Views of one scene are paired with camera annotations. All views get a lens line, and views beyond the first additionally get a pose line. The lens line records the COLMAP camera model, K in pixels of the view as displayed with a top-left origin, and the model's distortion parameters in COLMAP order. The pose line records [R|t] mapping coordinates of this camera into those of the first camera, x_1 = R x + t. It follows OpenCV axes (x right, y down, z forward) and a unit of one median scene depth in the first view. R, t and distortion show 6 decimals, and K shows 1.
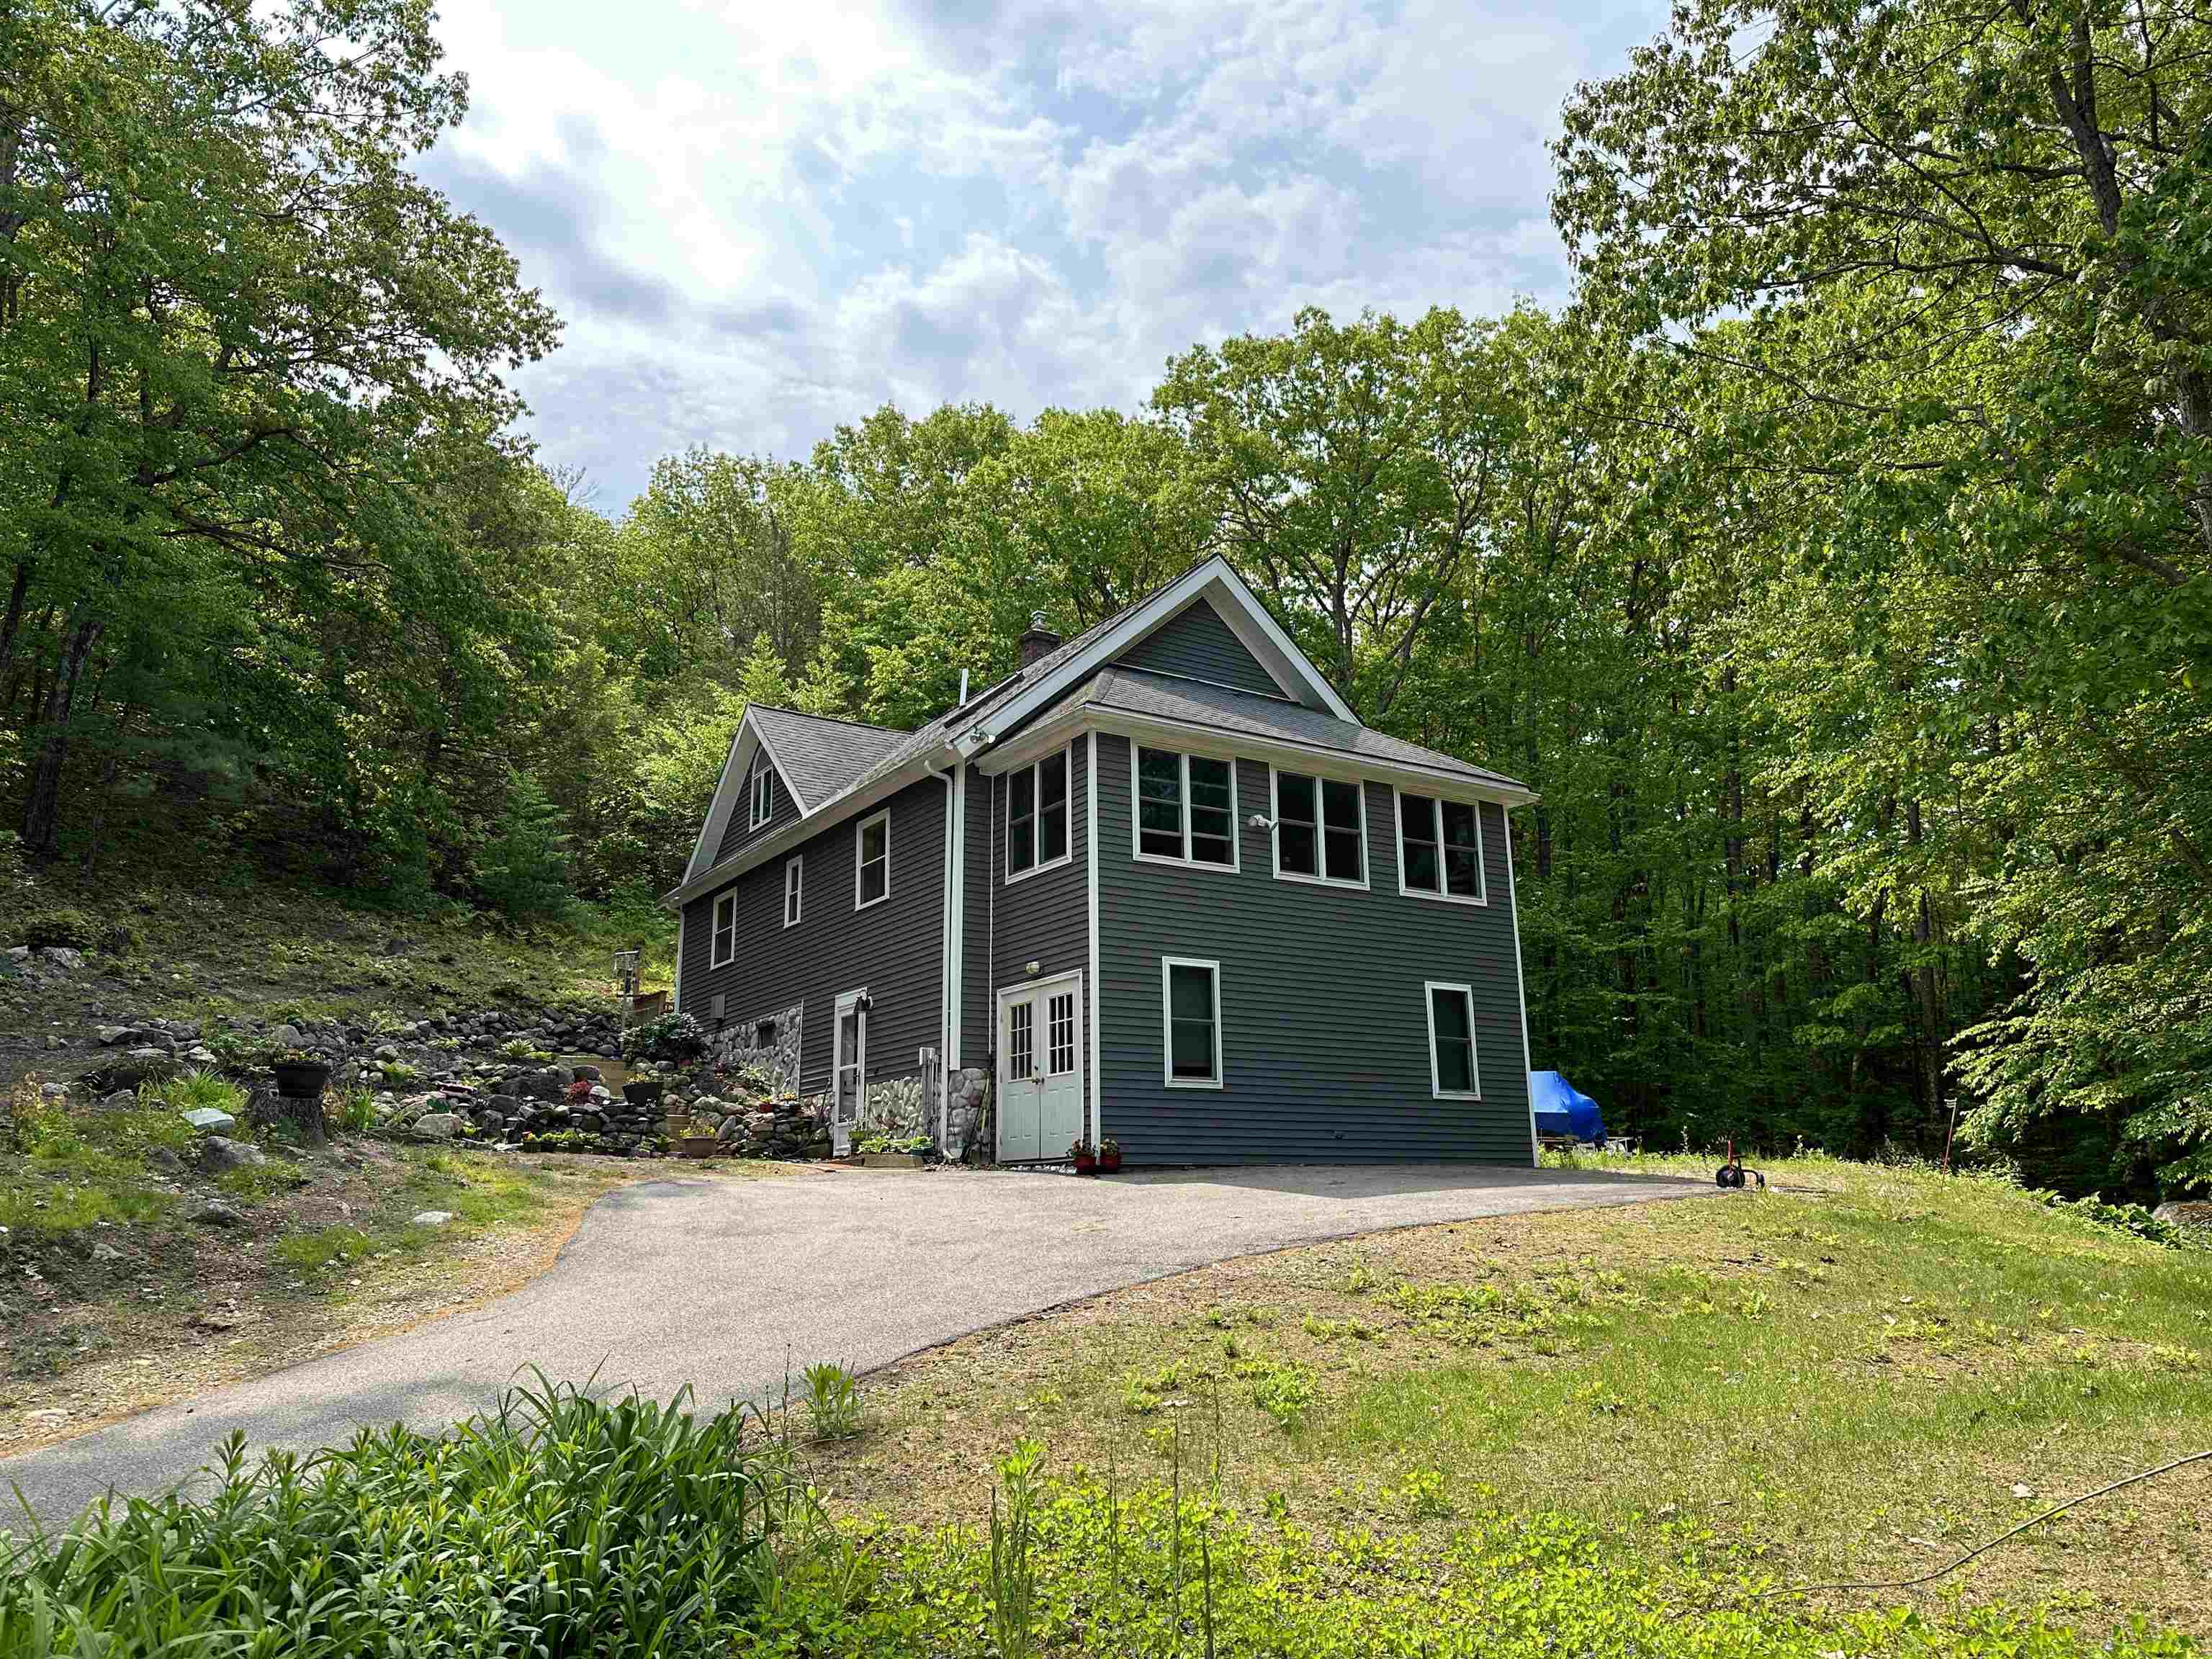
lens RADIAL K [[1542.6, 0, 1118.5], [0, 1542.6, 817.3], [0, 0, 1]] dist [0.092410, -0.076333]
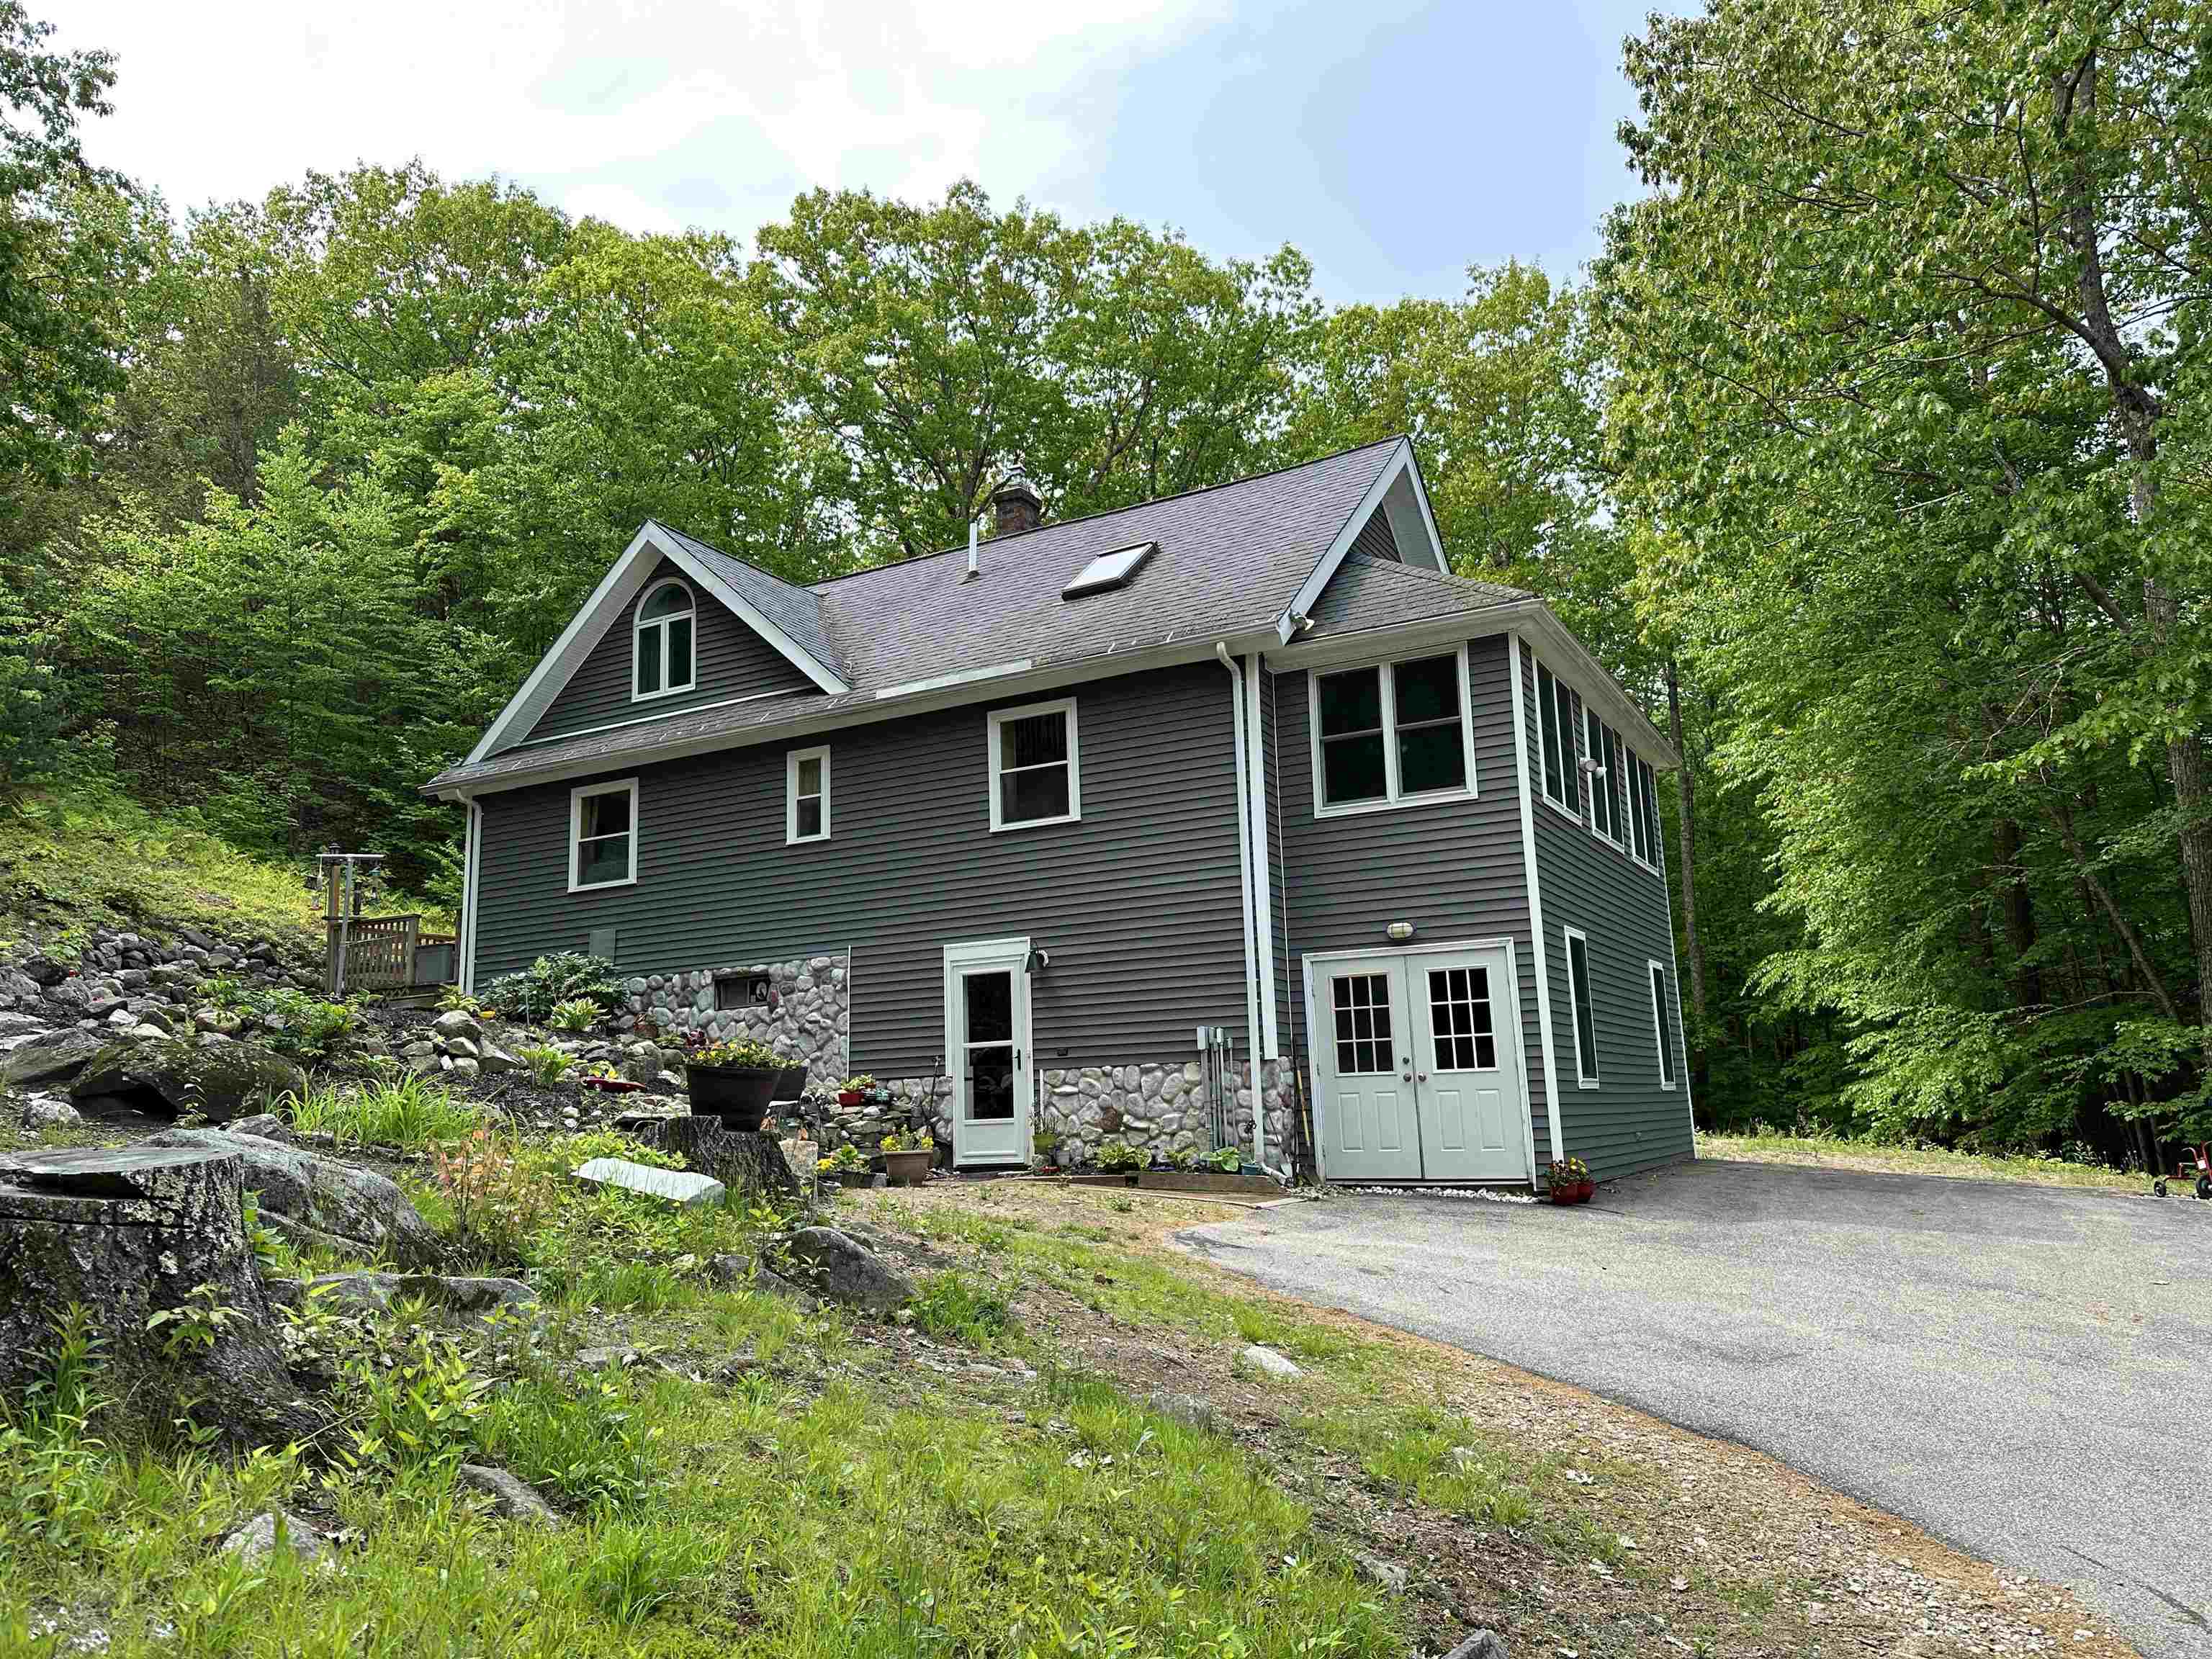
lens RADIAL K [[1542.6, 0, 1103.9], [0, 1542.6, 821.4], [0, 0, 1]] dist [0.092410, -0.076333]
pose [[0.884699, 0.077306, 0.459708, -0.496707], [-0.097476, 0.995032, 0.020264, 0.038504], [-0.455858, -0.062738, 0.887839, 0.353333]]
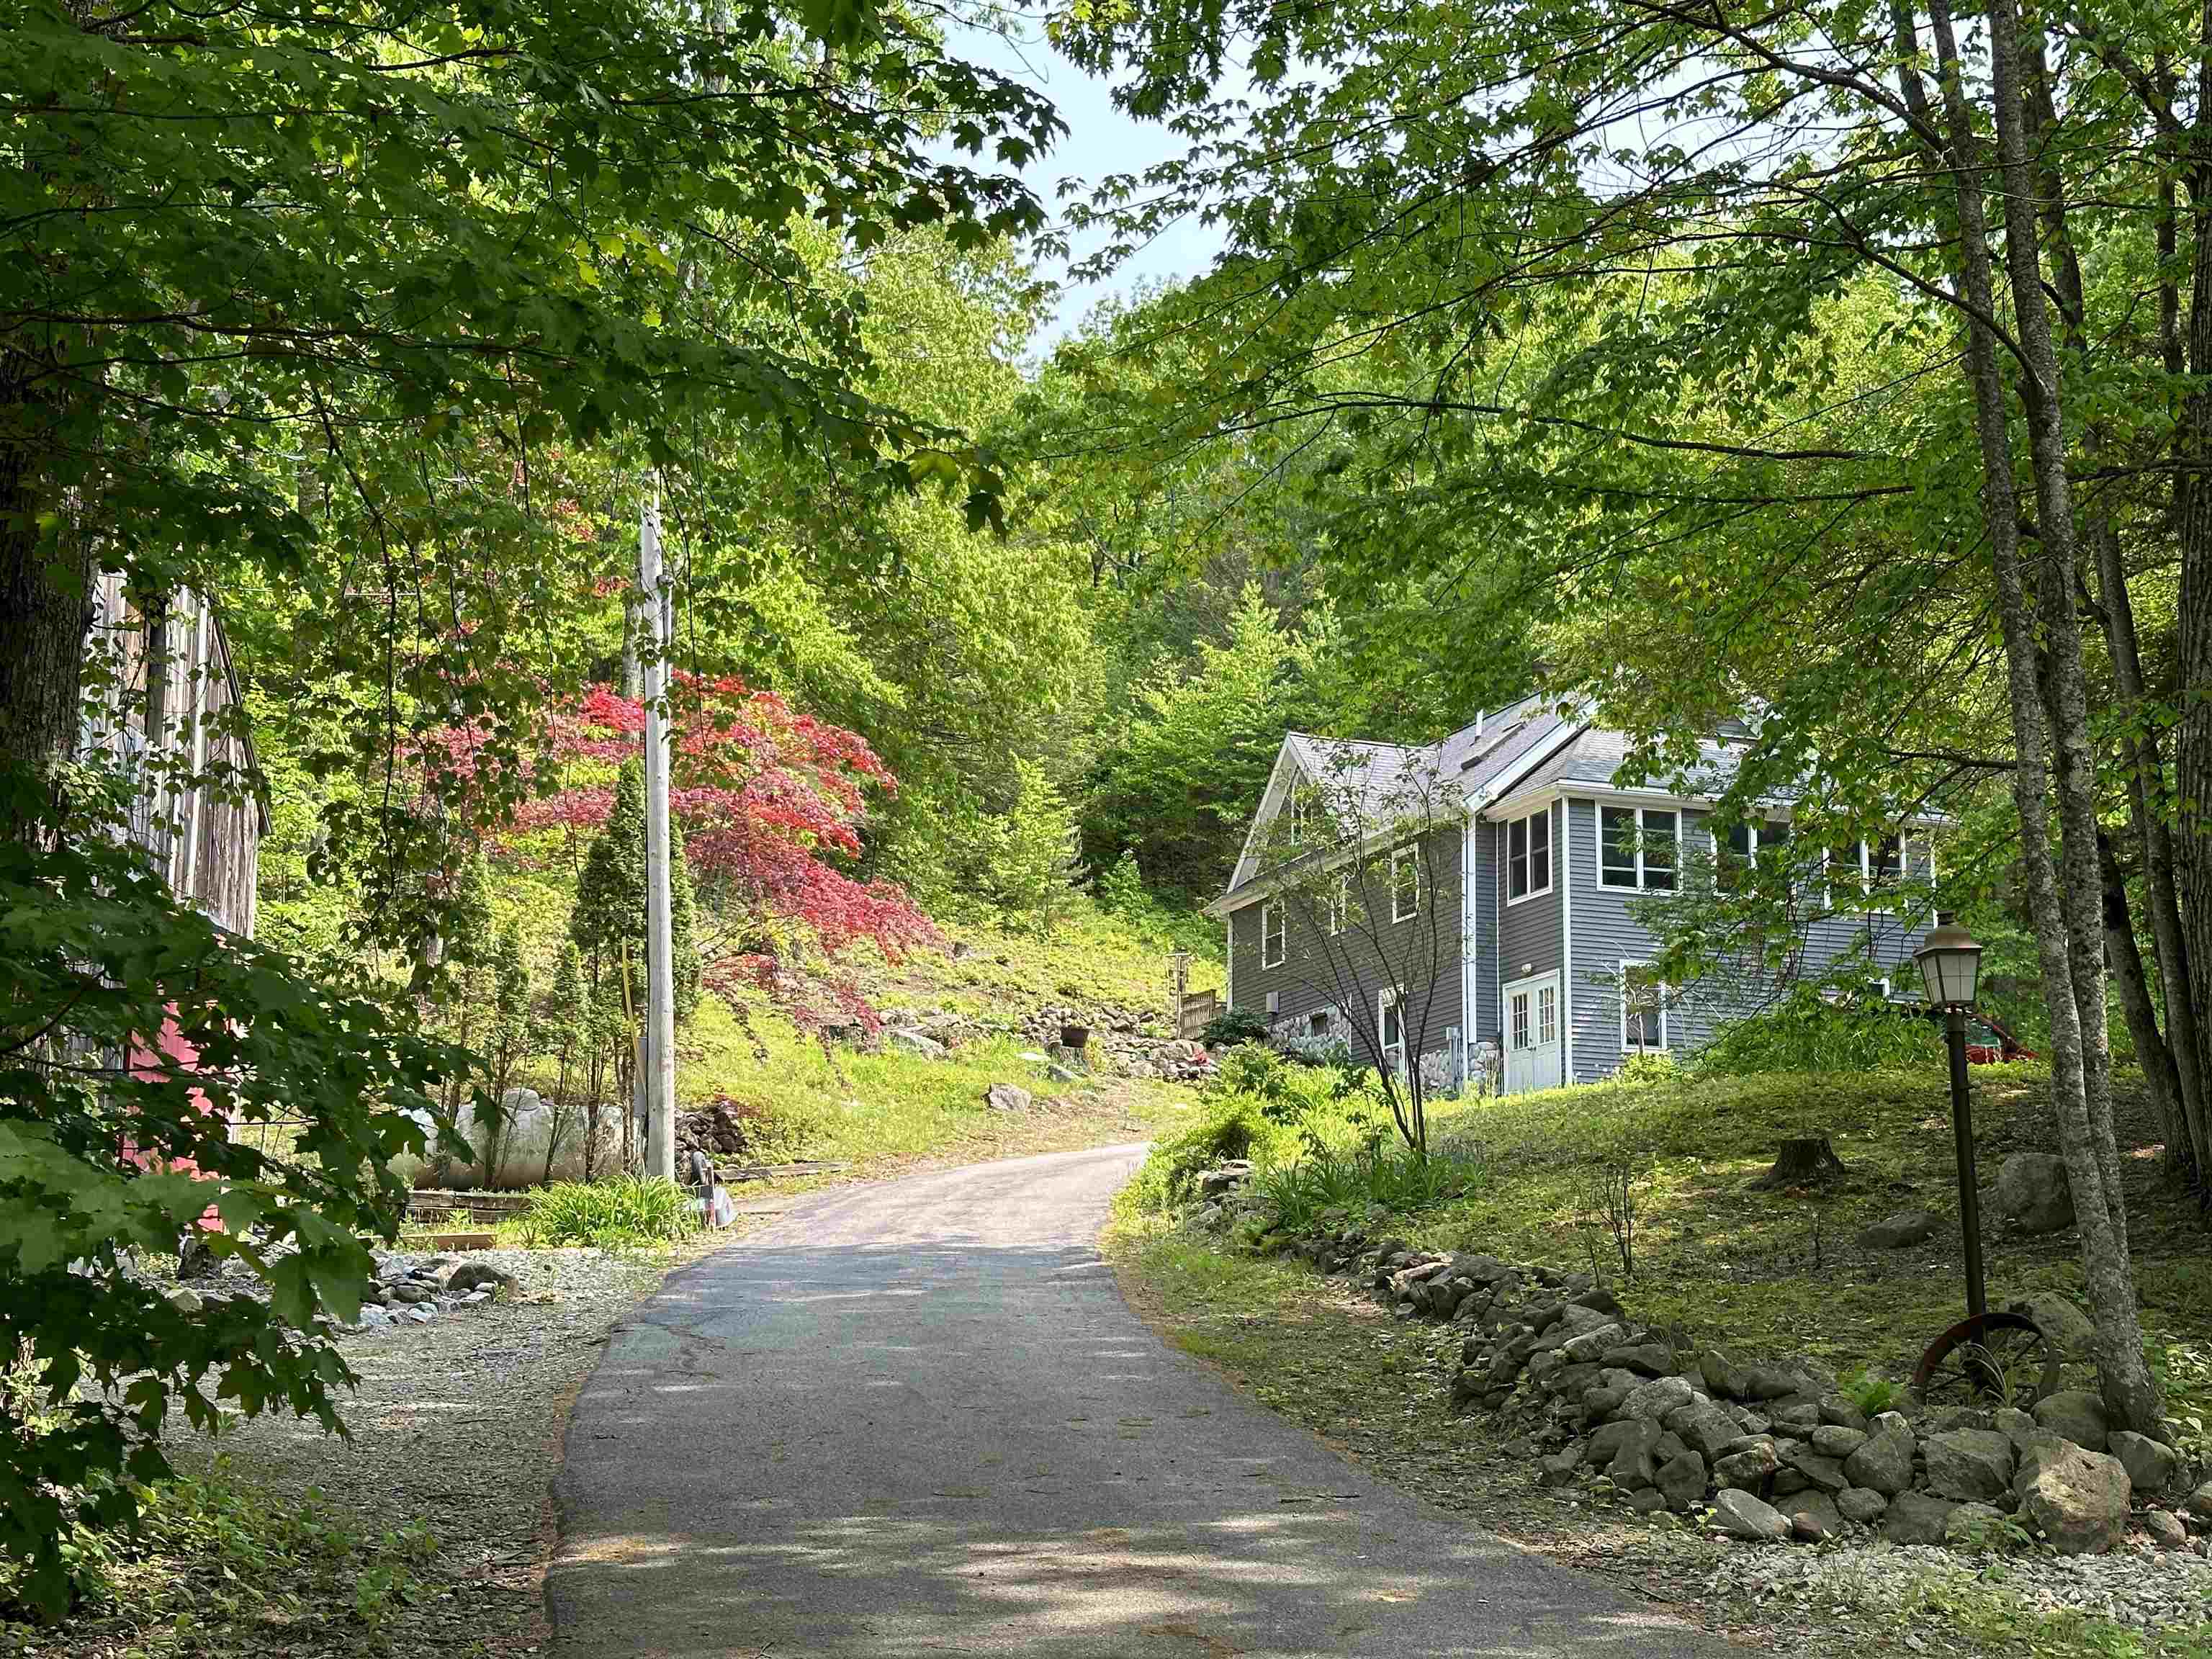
lens RADIAL K [[3083.3, 0, 1089.8], [0, 3083.3, 811.9], [0, 0, 1]] dist [0.082995, 0.000000]
pose [[0.970453, -0.018278, -0.240595, 0.211497], [0.029751, 0.998582, 0.044141, -0.159826], [0.239447, -0.049994, 0.969621, -1.604979]]
